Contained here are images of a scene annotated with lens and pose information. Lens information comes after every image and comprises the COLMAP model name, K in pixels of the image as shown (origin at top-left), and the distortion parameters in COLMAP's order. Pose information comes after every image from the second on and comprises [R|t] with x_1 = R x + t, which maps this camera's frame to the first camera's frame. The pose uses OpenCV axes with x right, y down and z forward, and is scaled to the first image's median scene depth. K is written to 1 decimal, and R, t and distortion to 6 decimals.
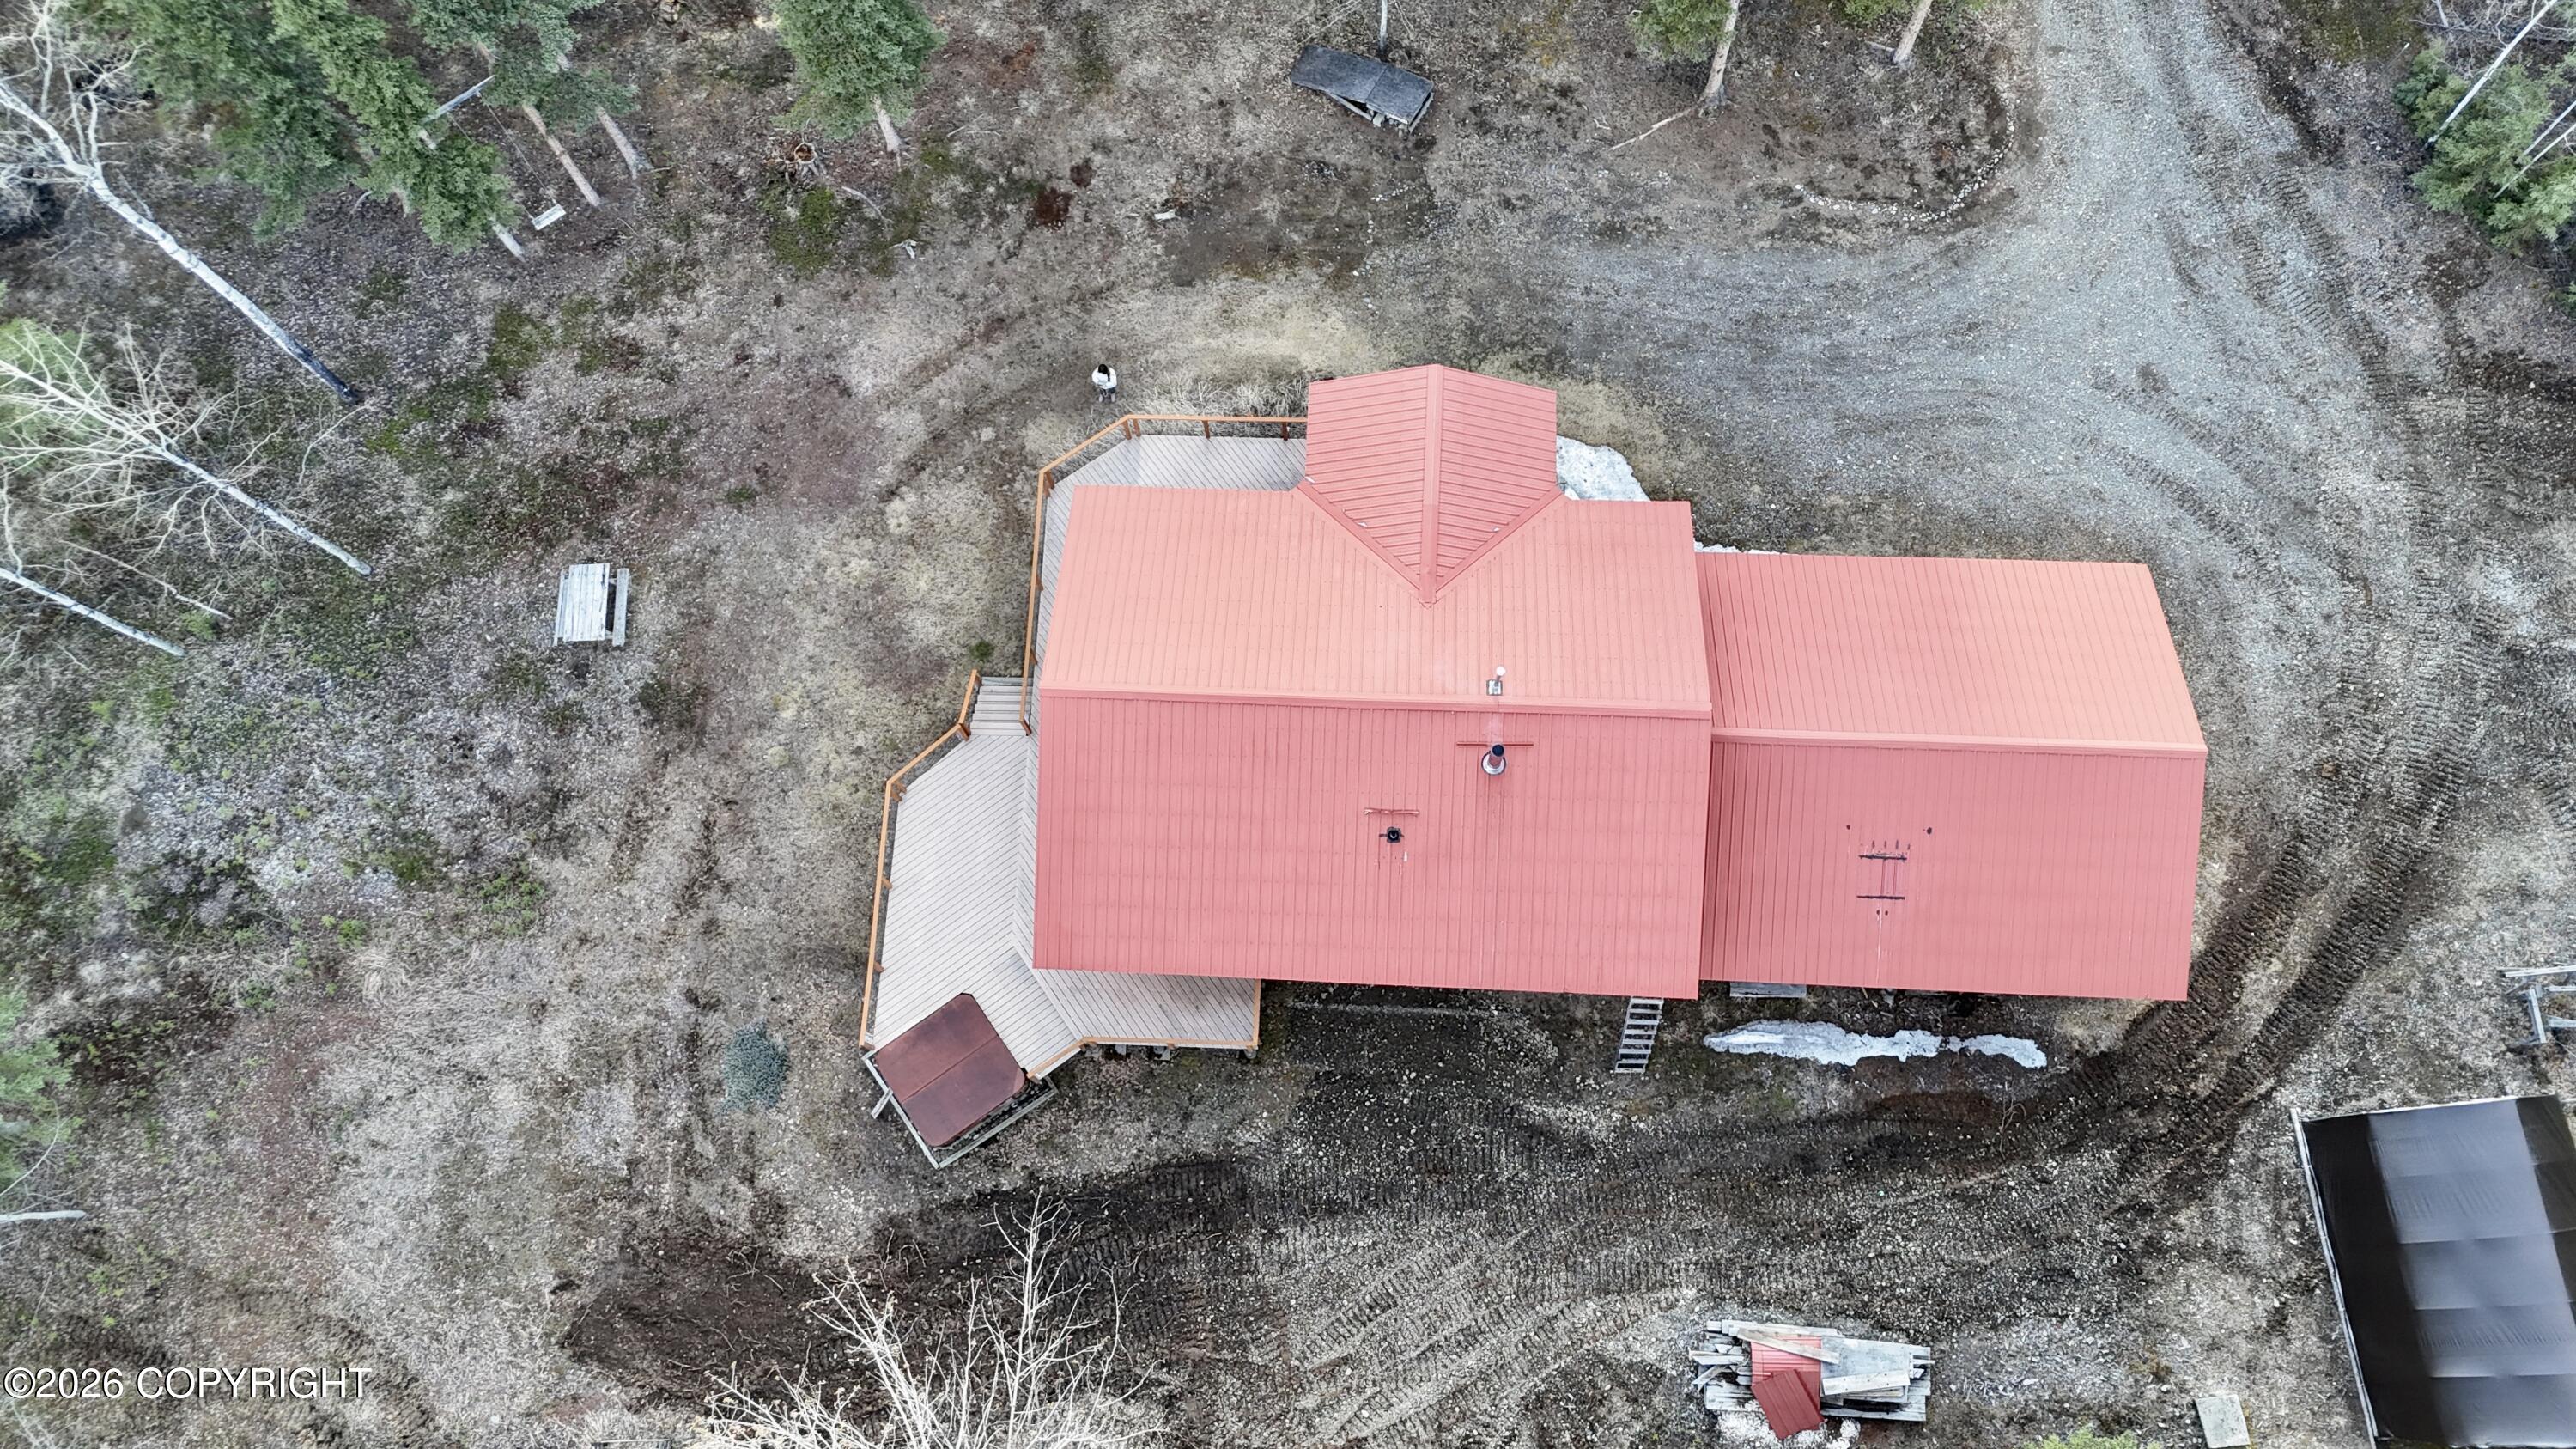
lens RADIAL K [[1963.4, 0, 1288.0], [0, 1963.4, 724.5], [0, 0, 1]] dist [0.065416, -0.007088]
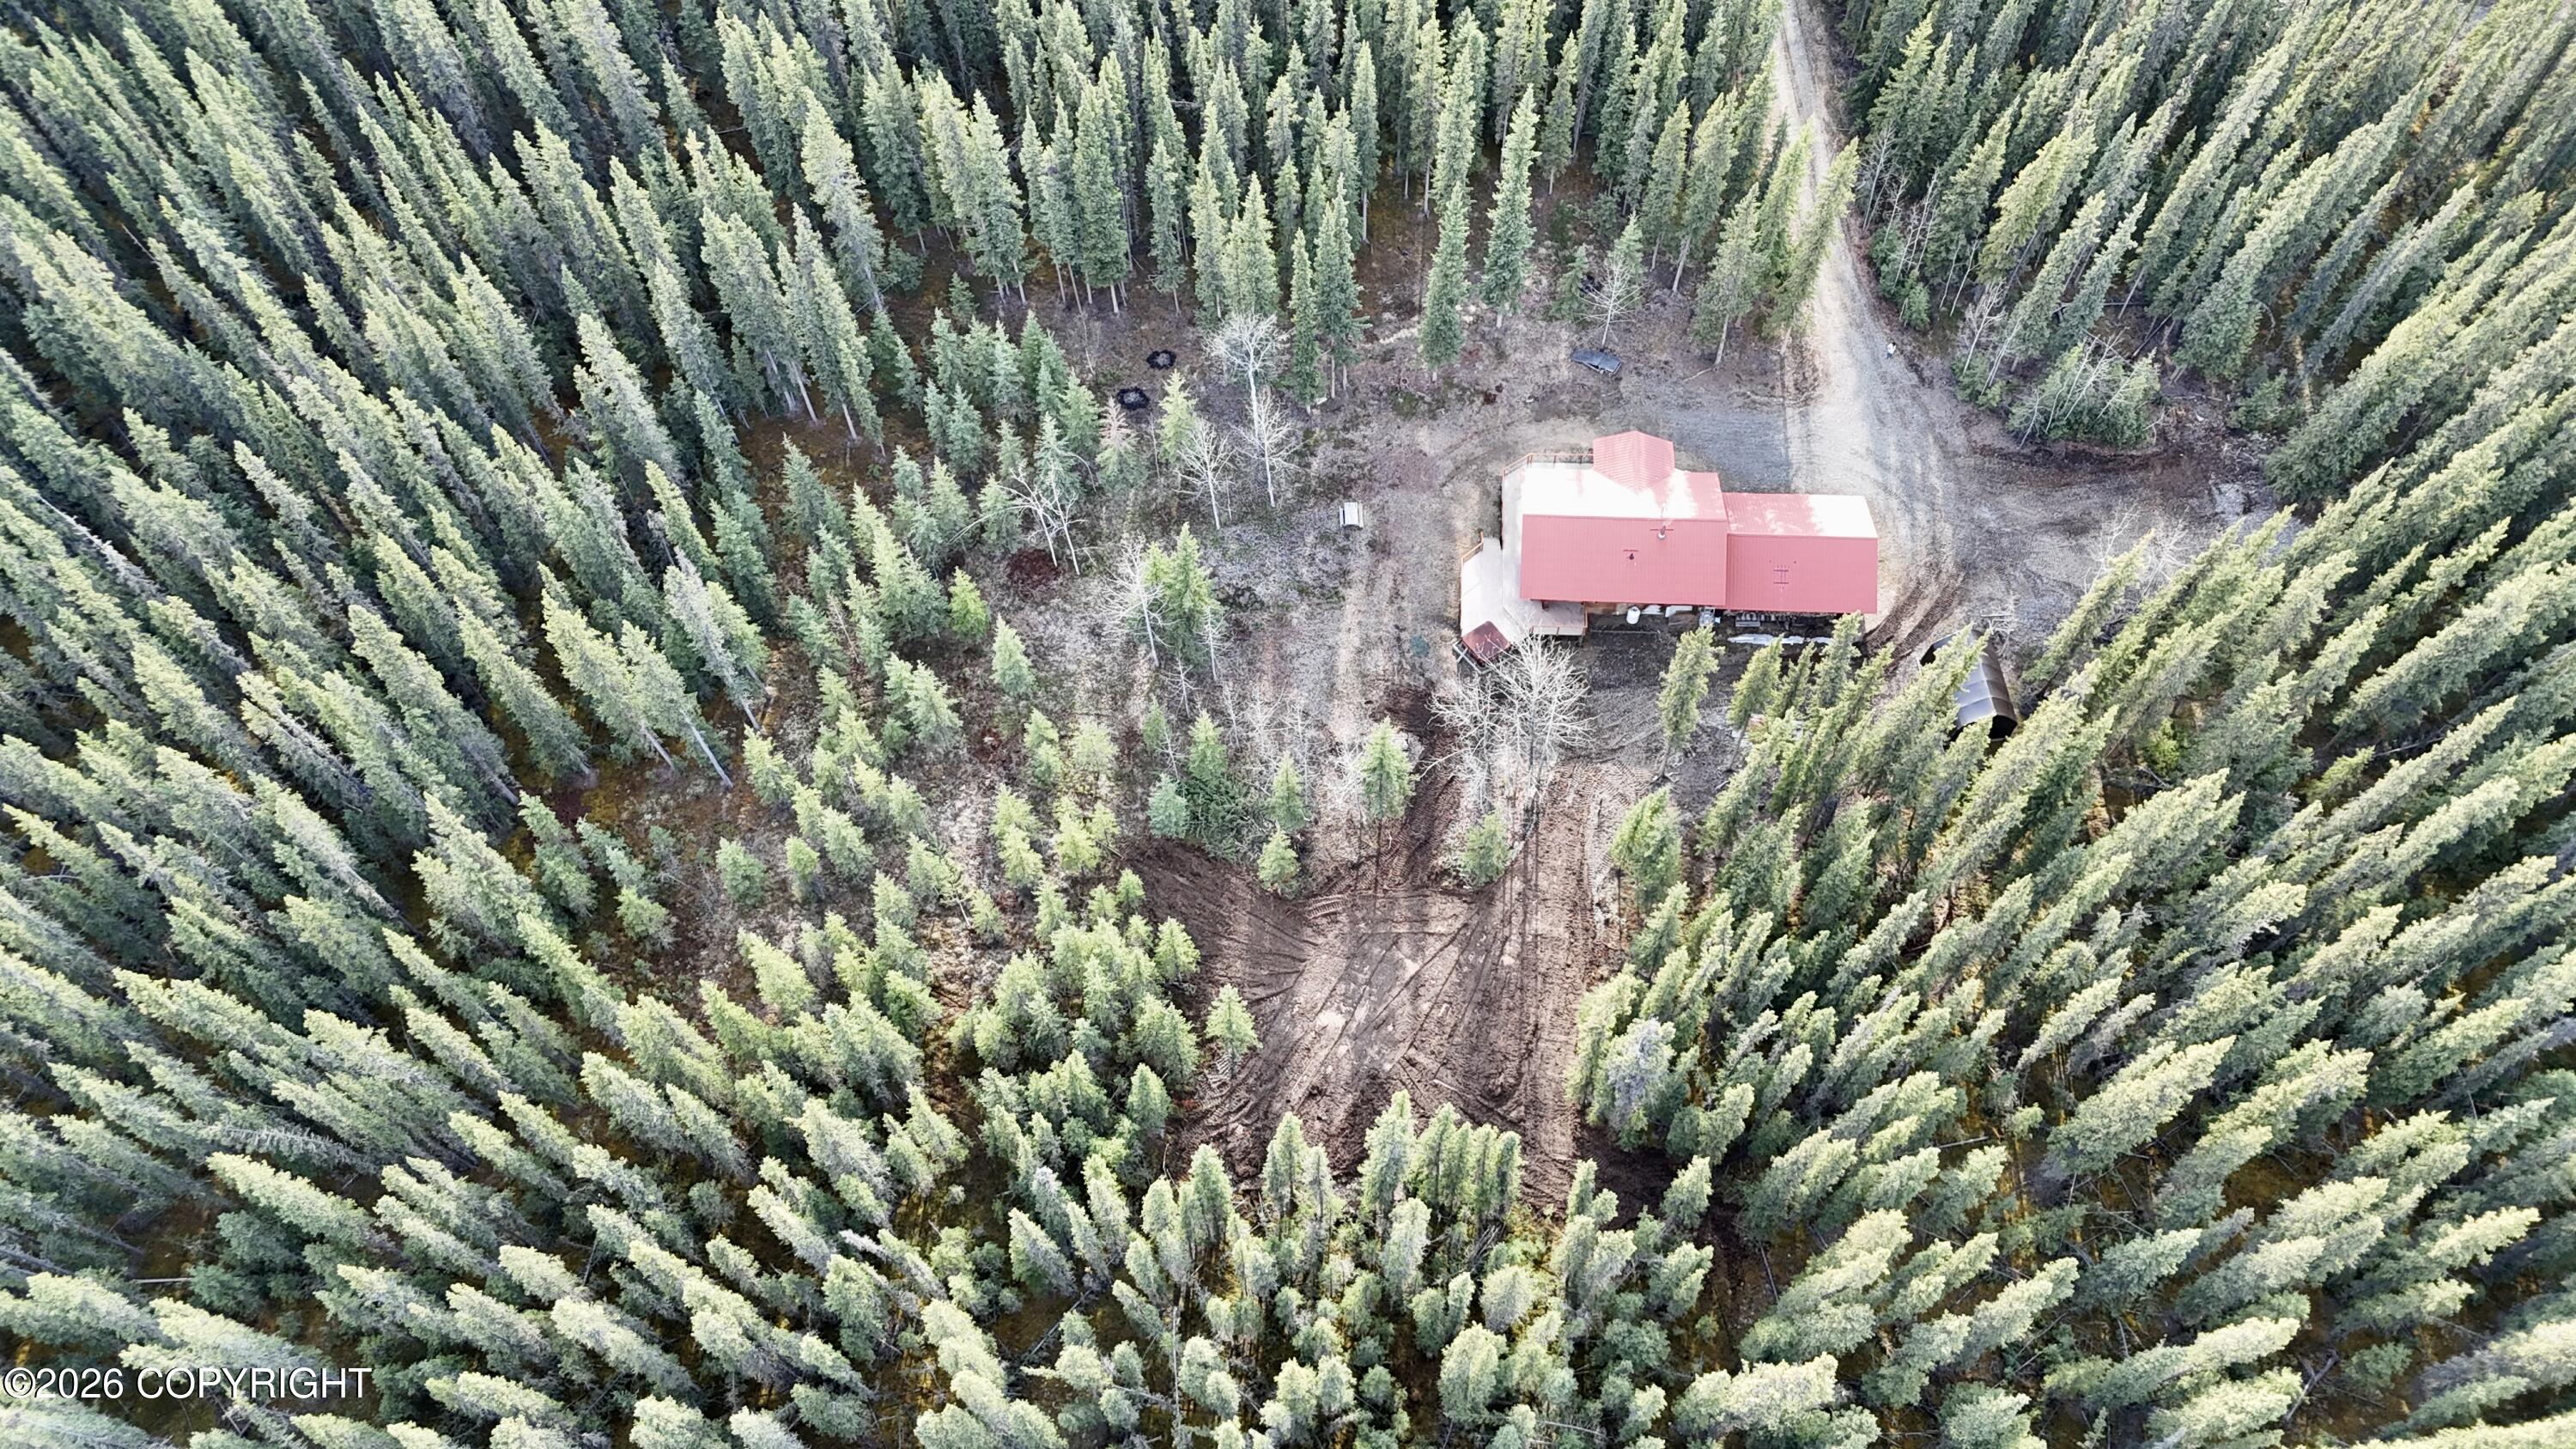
lens RADIAL K [[1963.4, 0, 1288.0], [0, 1963.4, 724.5], [0, 0, 1]] dist [0.065416, -0.007088]
pose [[0.999964, 0.008288, -0.001885, -0.439811], [-0.008500, 0.975732, -0.218804, 0.904961], [0.000026, 0.218812, 0.975767, -1.846463]]
